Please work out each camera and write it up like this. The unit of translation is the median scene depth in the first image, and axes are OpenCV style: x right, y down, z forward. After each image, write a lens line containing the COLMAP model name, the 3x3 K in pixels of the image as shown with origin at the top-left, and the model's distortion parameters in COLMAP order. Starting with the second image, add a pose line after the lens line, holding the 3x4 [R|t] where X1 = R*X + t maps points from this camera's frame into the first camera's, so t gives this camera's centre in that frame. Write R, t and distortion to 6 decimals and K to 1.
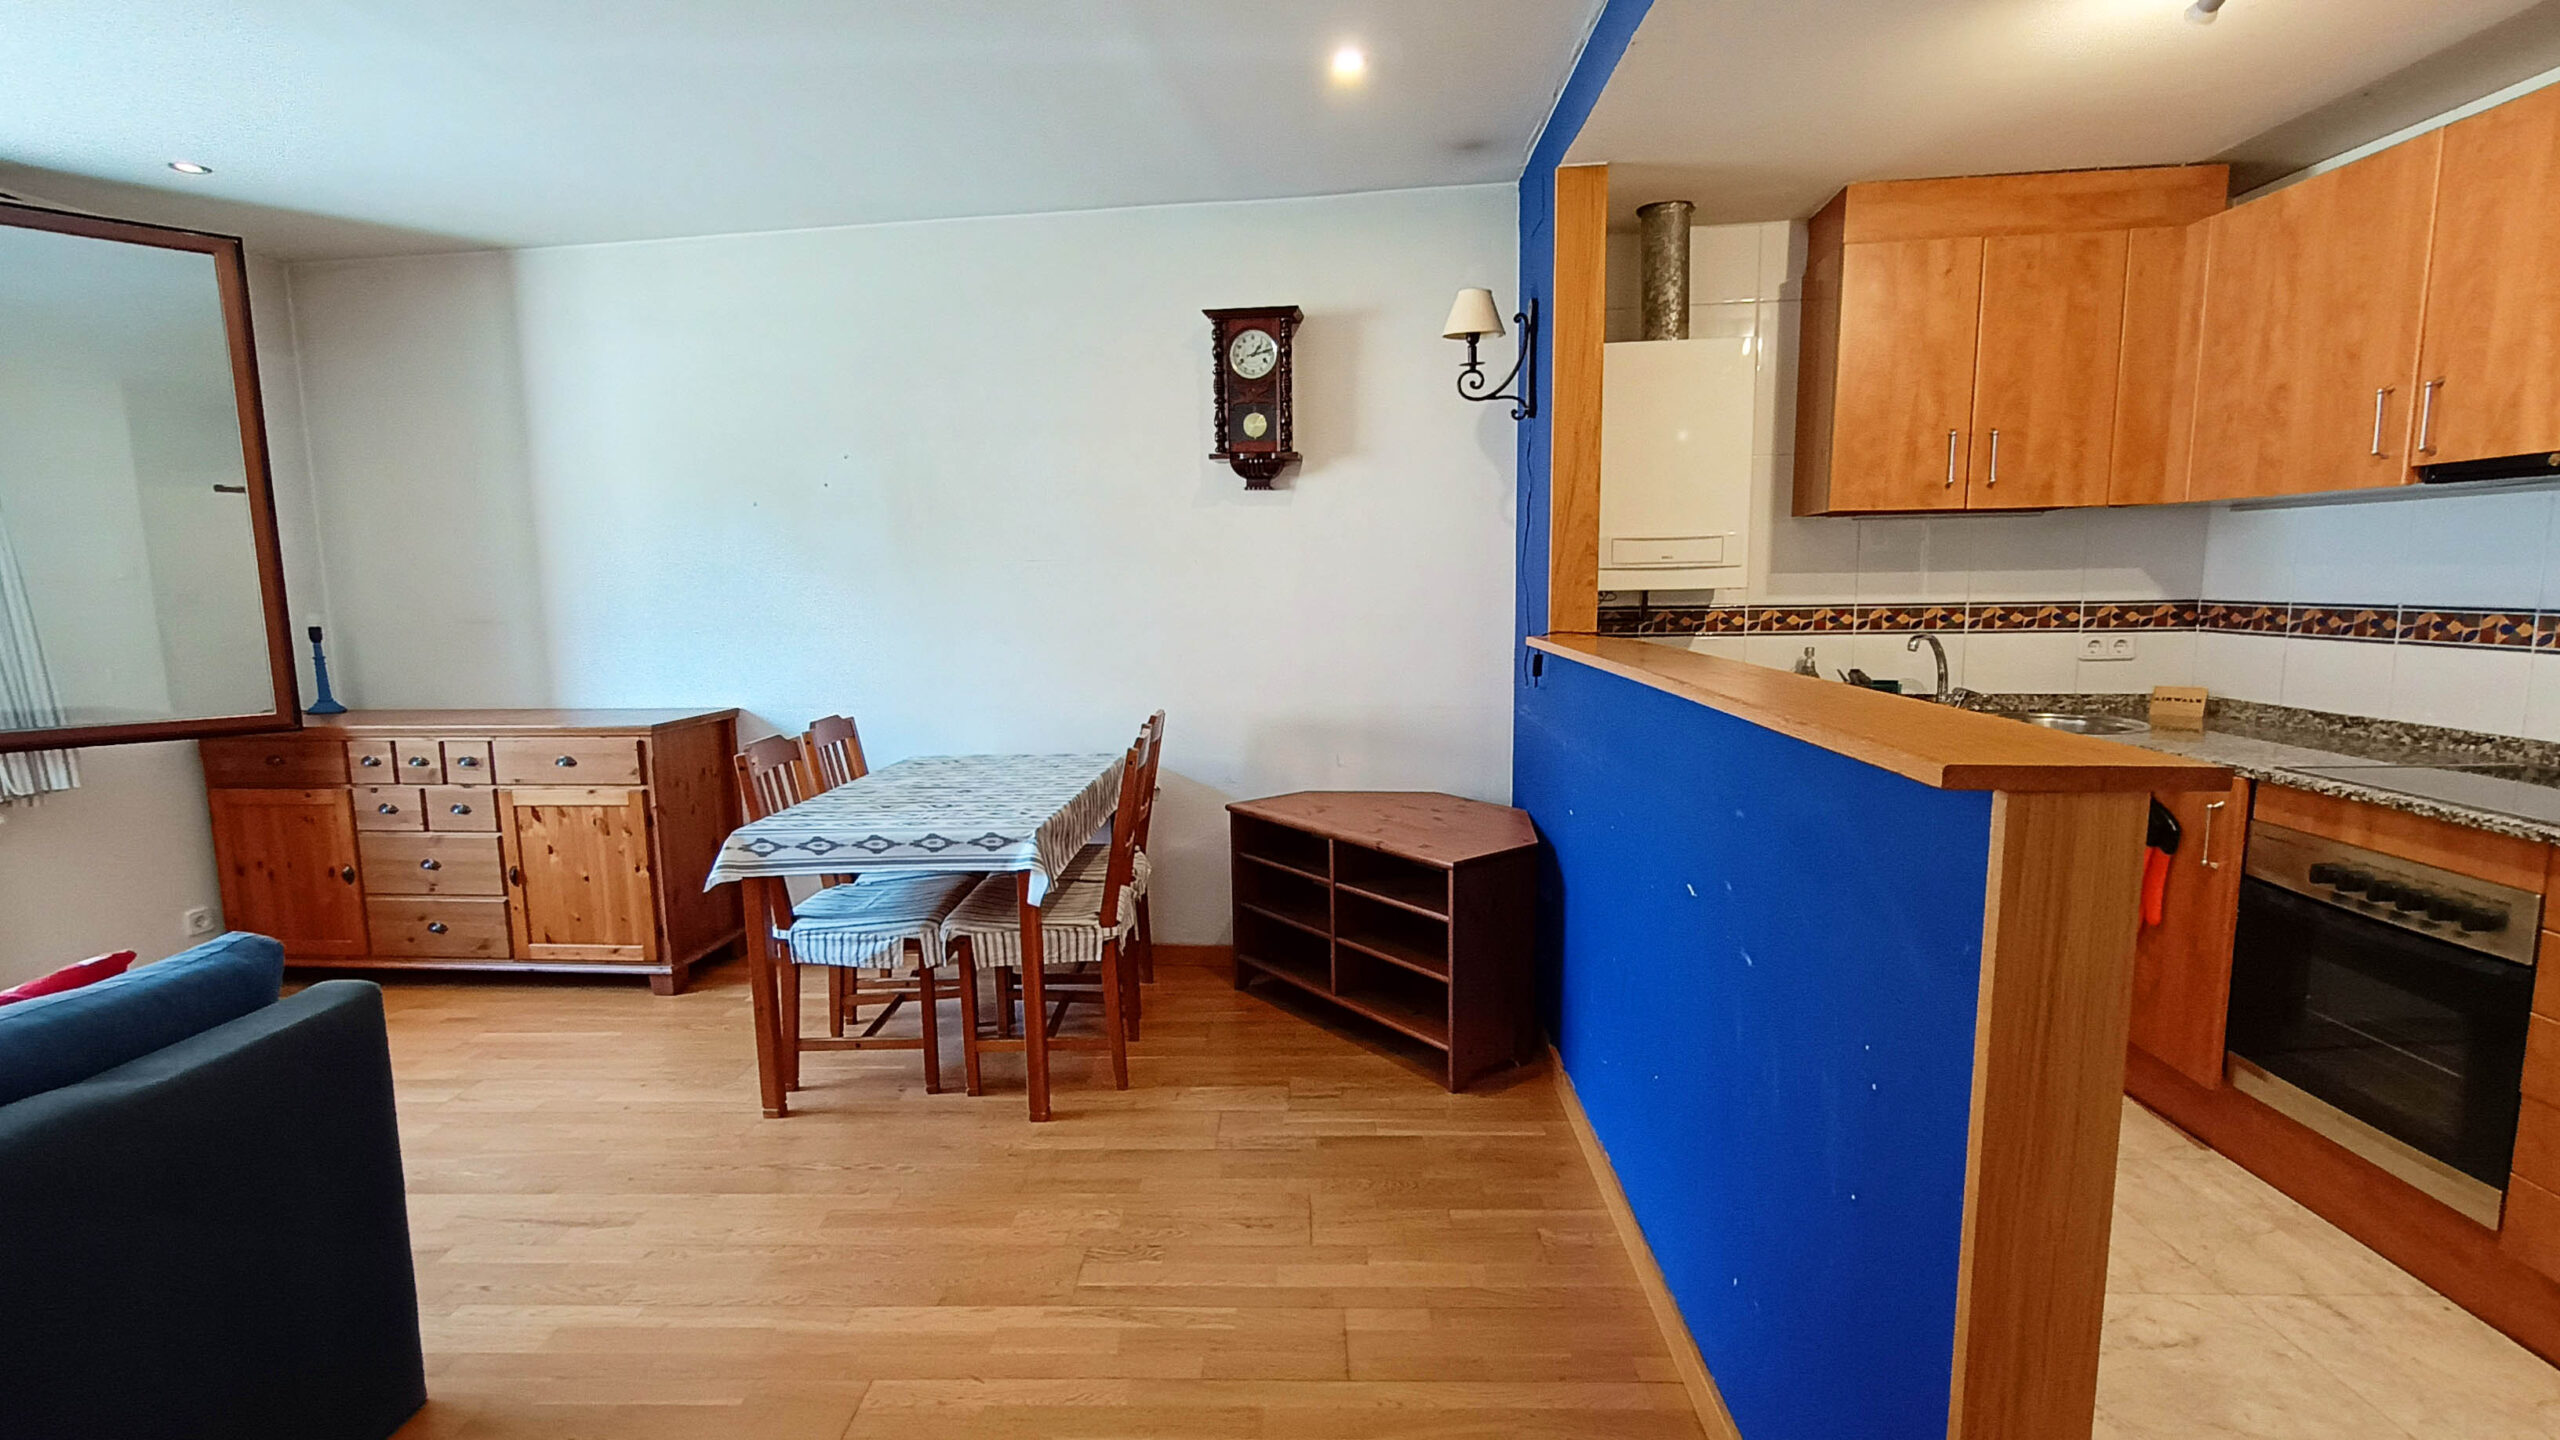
lens RADIAL K [[1151.0, 0, 1275.7], [0, 1151.0, 732.2], [0, 0, 1]] dist [0.000852, -0.002306]
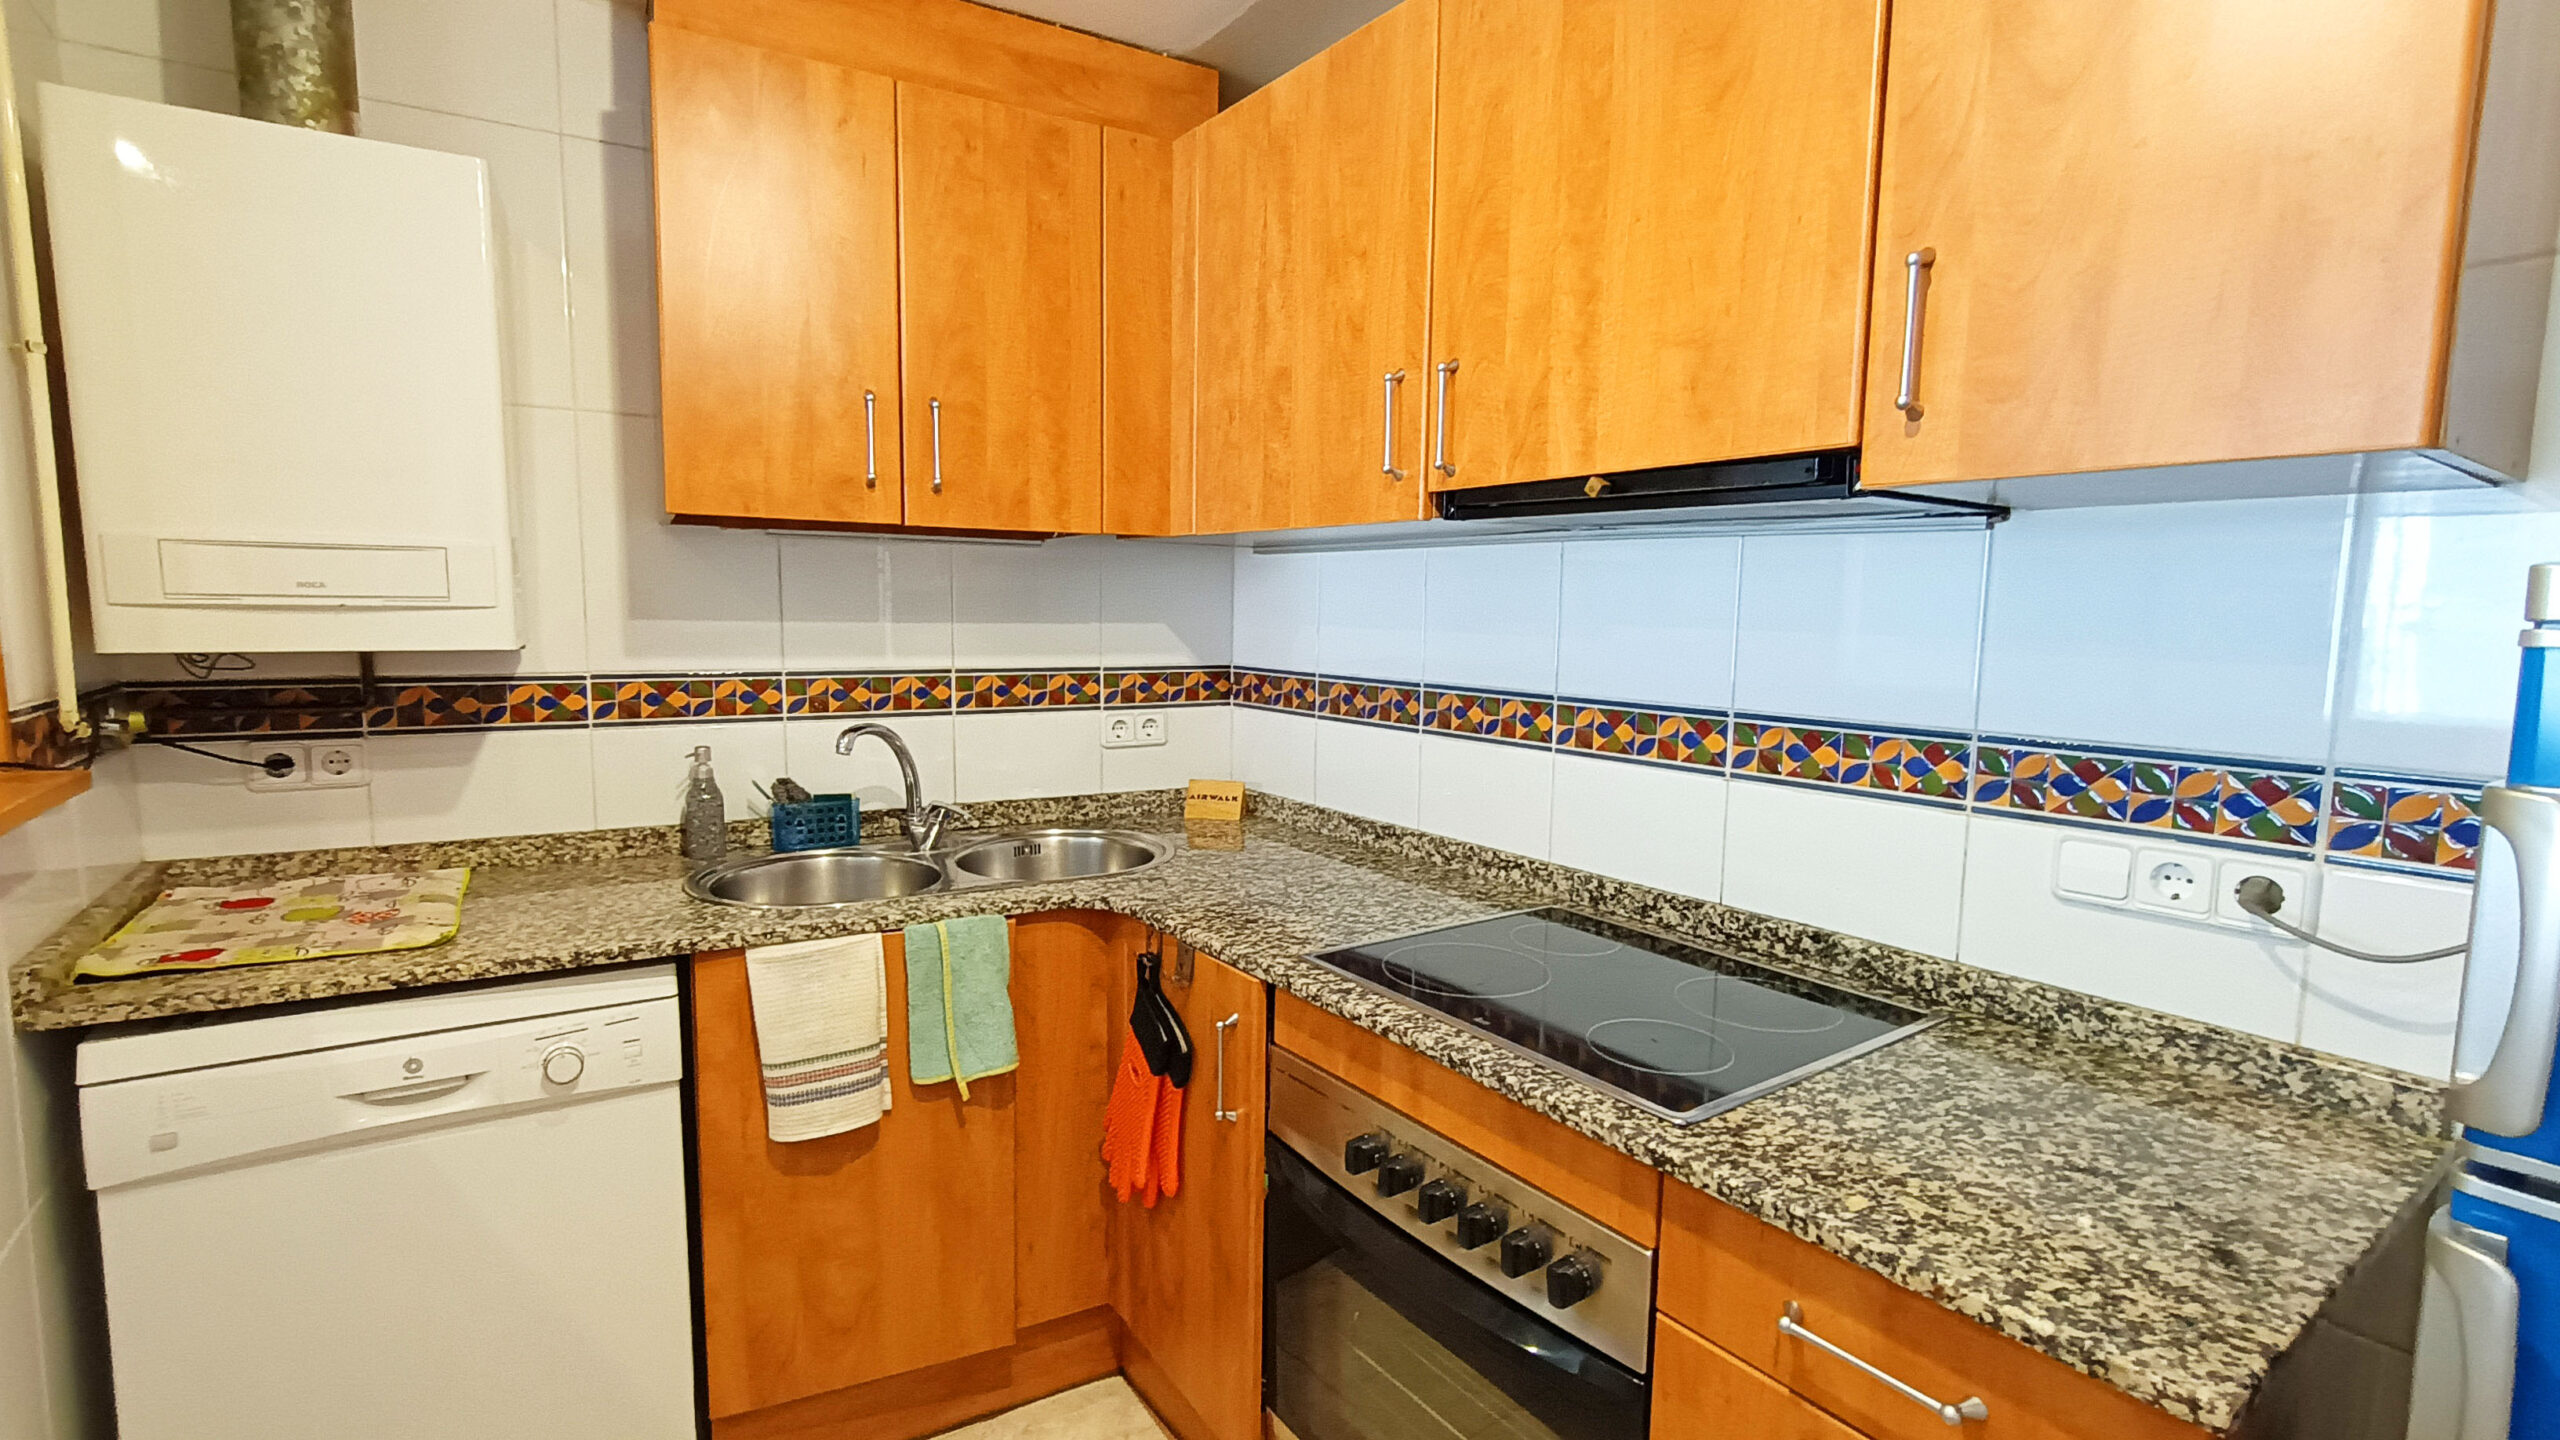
lens RADIAL K [[1151.0, 0, 1275.7], [0, 1151.0, 733.1], [0, 0, 1]] dist [0.000852, -0.002306]
pose [[0.790423, -0.039551, 0.611283, 0.383309], [0.053568, 0.998553, -0.004659, -0.070795], [-0.610215, 0.036428, 0.791398, 0.403502]]
